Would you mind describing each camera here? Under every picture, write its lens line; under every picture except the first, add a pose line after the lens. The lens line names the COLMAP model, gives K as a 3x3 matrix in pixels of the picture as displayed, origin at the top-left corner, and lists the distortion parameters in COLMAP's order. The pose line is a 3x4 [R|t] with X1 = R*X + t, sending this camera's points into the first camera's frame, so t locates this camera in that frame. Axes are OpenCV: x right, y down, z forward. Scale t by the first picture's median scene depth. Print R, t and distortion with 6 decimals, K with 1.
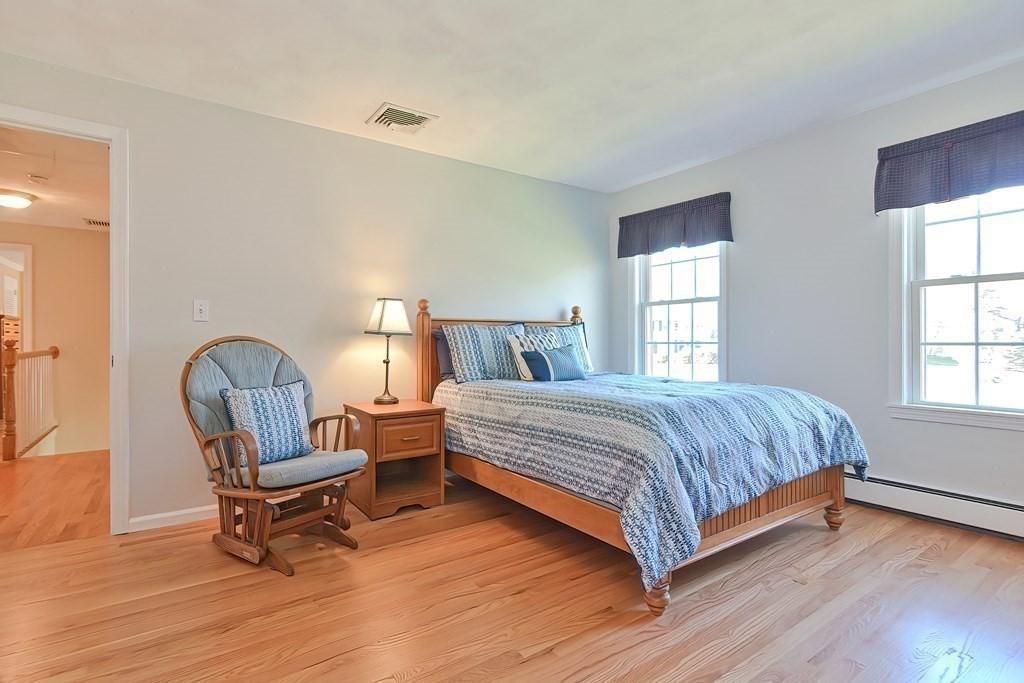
lens RADIAL K [[494.1, 0, 514.7], [0, 494.1, 338.6], [0, 0, 1]] dist [-0.019232, 0.011741]
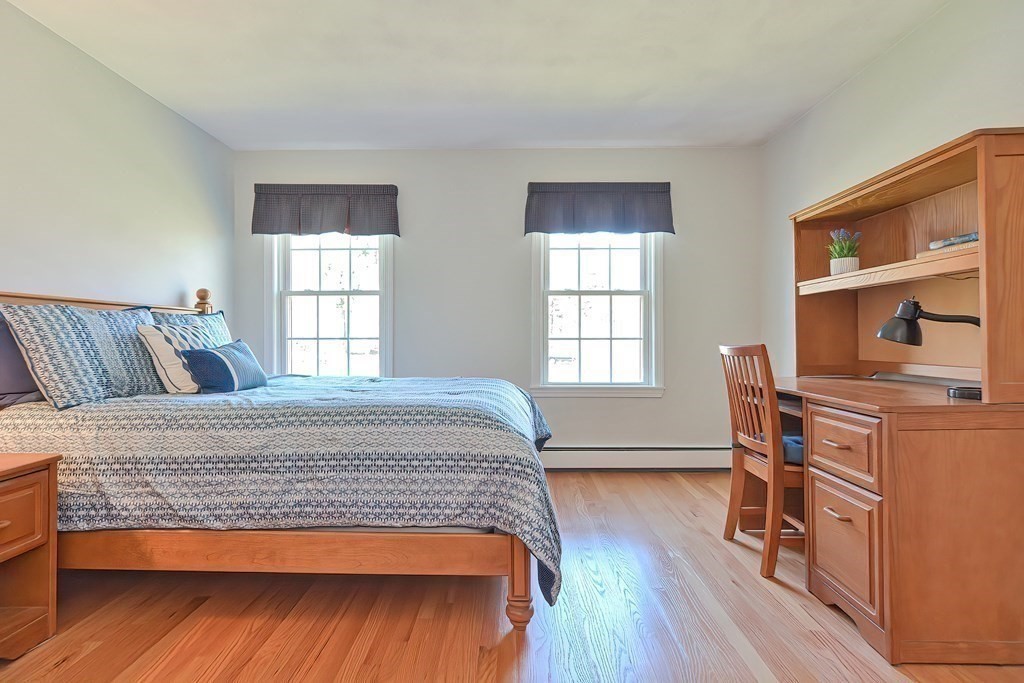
lens RADIAL K [[494.1, 0, 514.7], [0, 494.1, 338.6], [0, 0, 1]] dist [-0.019232, 0.011741]
pose [[0.596955, 0.001574, 0.802273, -0.282187], [-0.005280, 0.999984, 0.001967, 0.007545], [-0.802257, -0.005411, 0.596954, 0.280042]]
